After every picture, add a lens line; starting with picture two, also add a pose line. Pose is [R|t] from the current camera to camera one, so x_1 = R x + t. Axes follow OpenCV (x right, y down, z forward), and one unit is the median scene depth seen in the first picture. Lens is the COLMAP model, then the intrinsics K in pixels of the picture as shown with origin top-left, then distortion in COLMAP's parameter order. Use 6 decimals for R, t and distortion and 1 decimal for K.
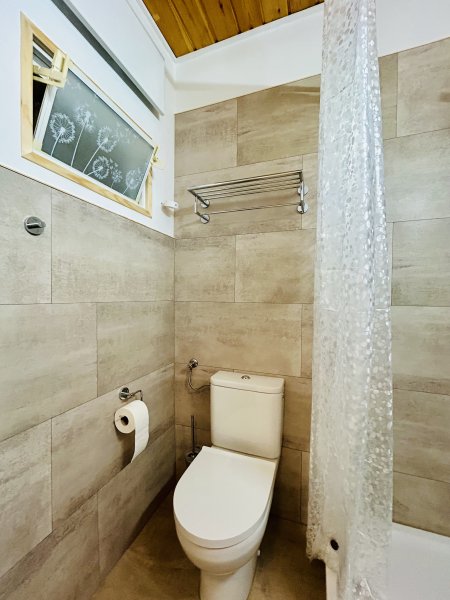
lens RADIAL K [[246.4, 0, 225.0], [0, 246.4, 300.0], [0, 0, 1]] dist [-0.000585, 0.000134]
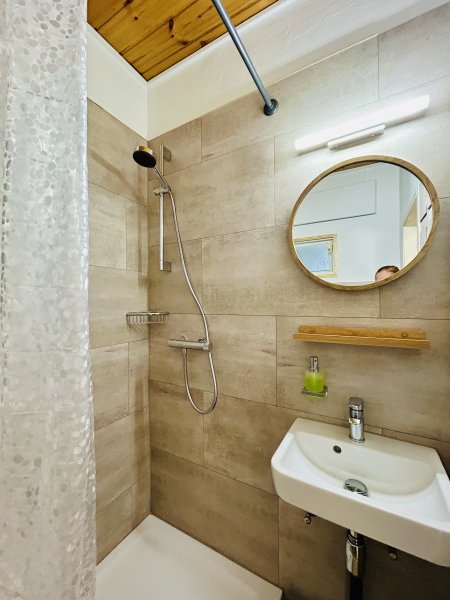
lens RADIAL K [[246.4, 0, 225.0], [0, 246.4, 300.0], [0, 0, 1]] dist [-0.000585, 0.000134]
pose [[0.167312, -0.007671, 0.985874, -0.068020], [0.026533, 0.999643, 0.003275, -0.134532], [-0.985547, 0.025610, 0.167456, 0.203272]]
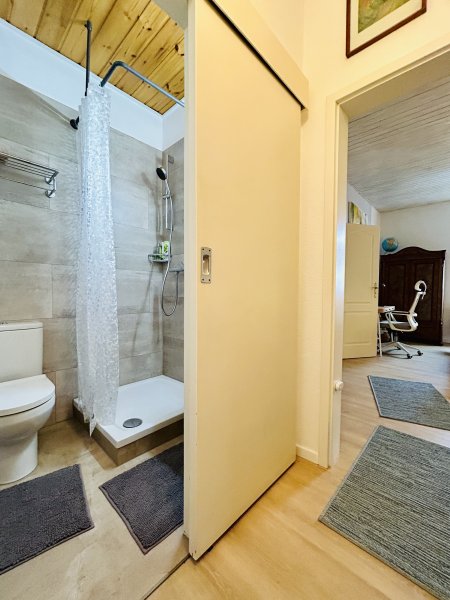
lens RADIAL K [[247.0, 0, 225.0], [0, 247.0, 300.0], [0, 0, 1]] dist [-0.000182, 0.000170]
pose [[0.385840, -0.036118, 0.921858, -0.546833], [0.013037, 0.999347, 0.033698, 0.167345], [-0.922474, -0.000984, 0.386059, -0.386060]]
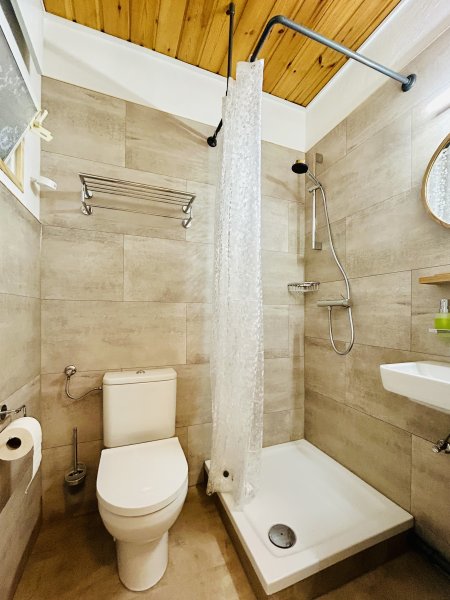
lens RADIAL K [[252.8, 0, 226.8], [0, 252.8, 310.3], [0, 0, 1]] dist [-0.000373, 0.000252]
pose [[0.742755, -0.001026, 0.669563, -0.343975], [0.011881, 0.999862, -0.011647, 0.065212], [-0.669458, 0.016606, 0.742664, -0.045421]]
